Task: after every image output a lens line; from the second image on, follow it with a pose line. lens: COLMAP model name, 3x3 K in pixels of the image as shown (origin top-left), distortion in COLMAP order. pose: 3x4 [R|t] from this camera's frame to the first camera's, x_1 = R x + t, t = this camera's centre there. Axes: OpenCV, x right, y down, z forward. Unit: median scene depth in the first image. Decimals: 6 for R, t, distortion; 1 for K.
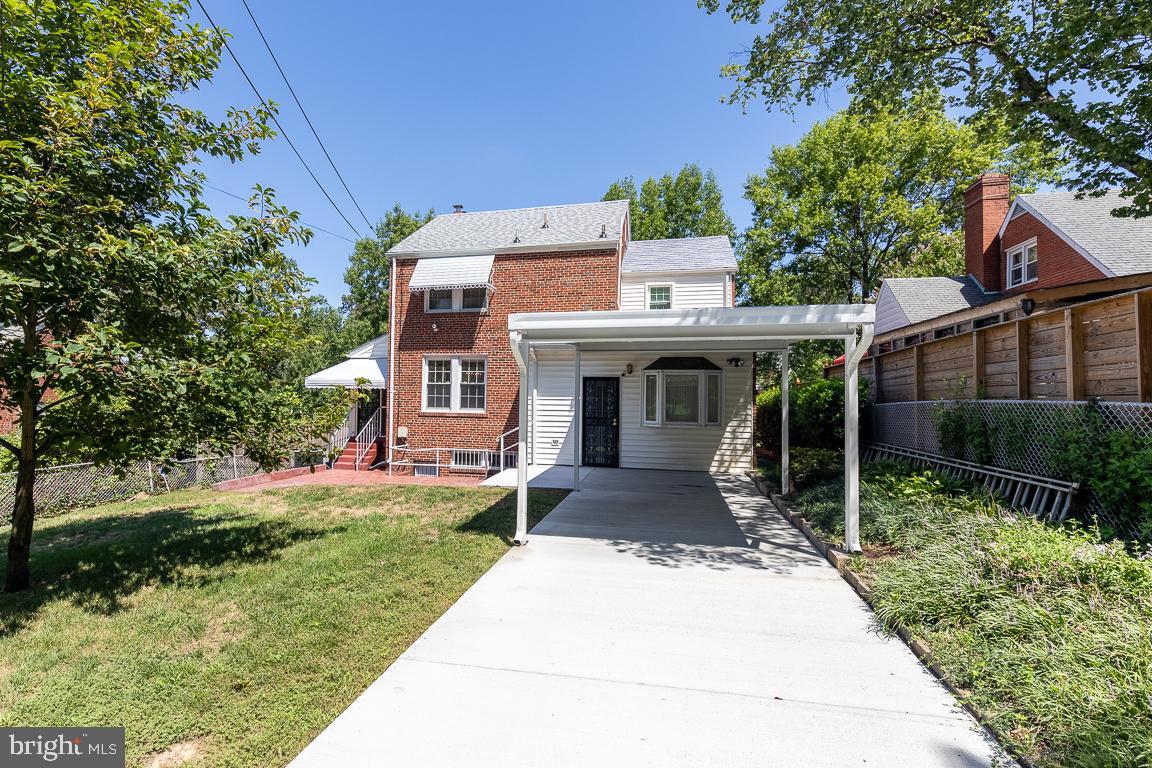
lens RADIAL K [[583.9, 0, 506.8], [0, 583.9, 383.6], [0, 0, 1]] dist [0.018679, -0.000266]
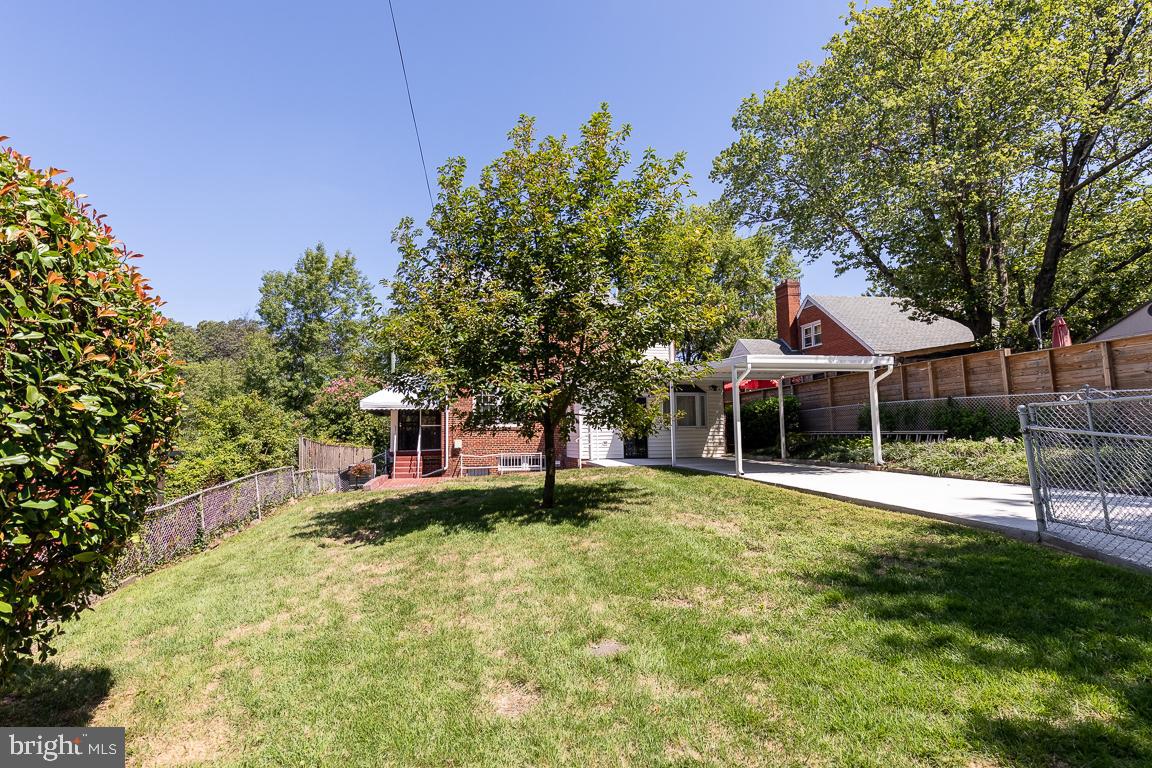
lens RADIAL K [[561.6, 0, 536.8], [0, 561.6, 386.3], [0, 0, 1]] dist [0.003842, 0.000398]
pose [[0.915713, 0.013486, 0.401606, -0.663736], [0.010581, 0.998281, -0.057648, 0.041692], [-0.401693, 0.057039, 0.913996, -0.208452]]
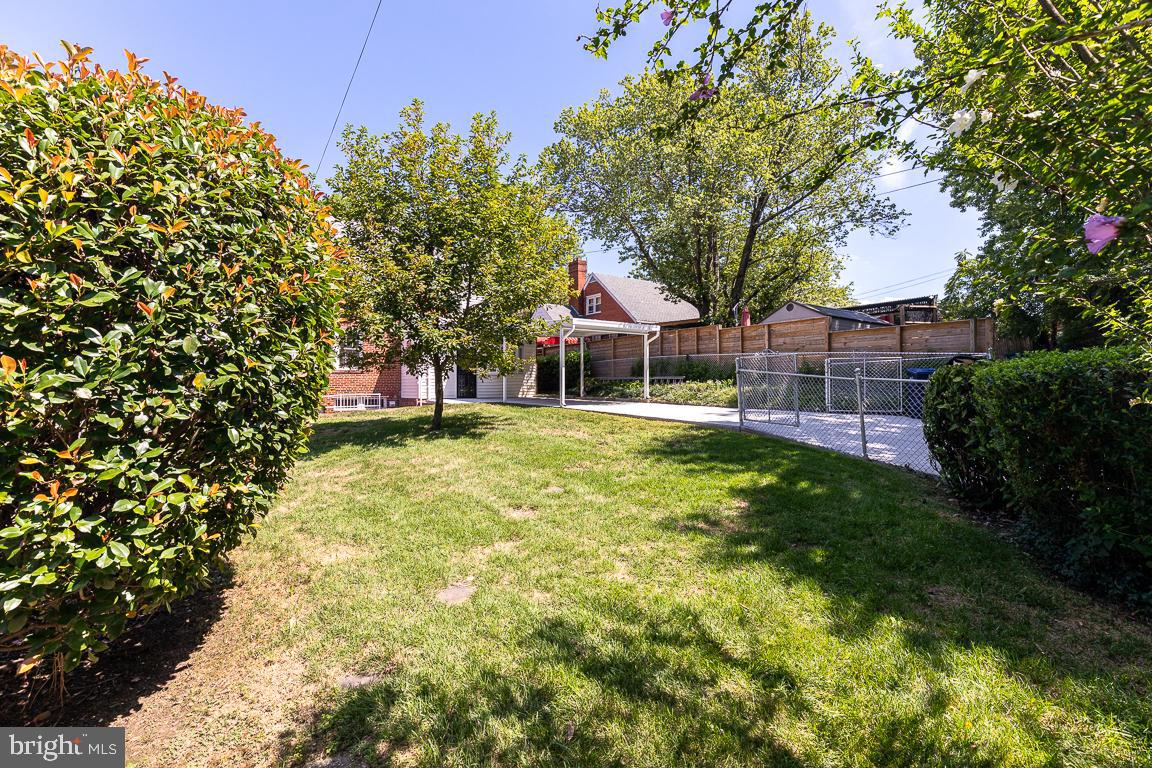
lens RADIAL K [[519.9, 0, 576.0], [0, 519.9, 384.0], [0, 0, 1]] dist [0.014660, -0.000093]
pose [[0.640910, -0.013364, 0.767499, -0.860953], [-0.012142, 0.999547, 0.027543, 0.055263], [-0.767520, -0.026972, 0.640458, -0.257925]]
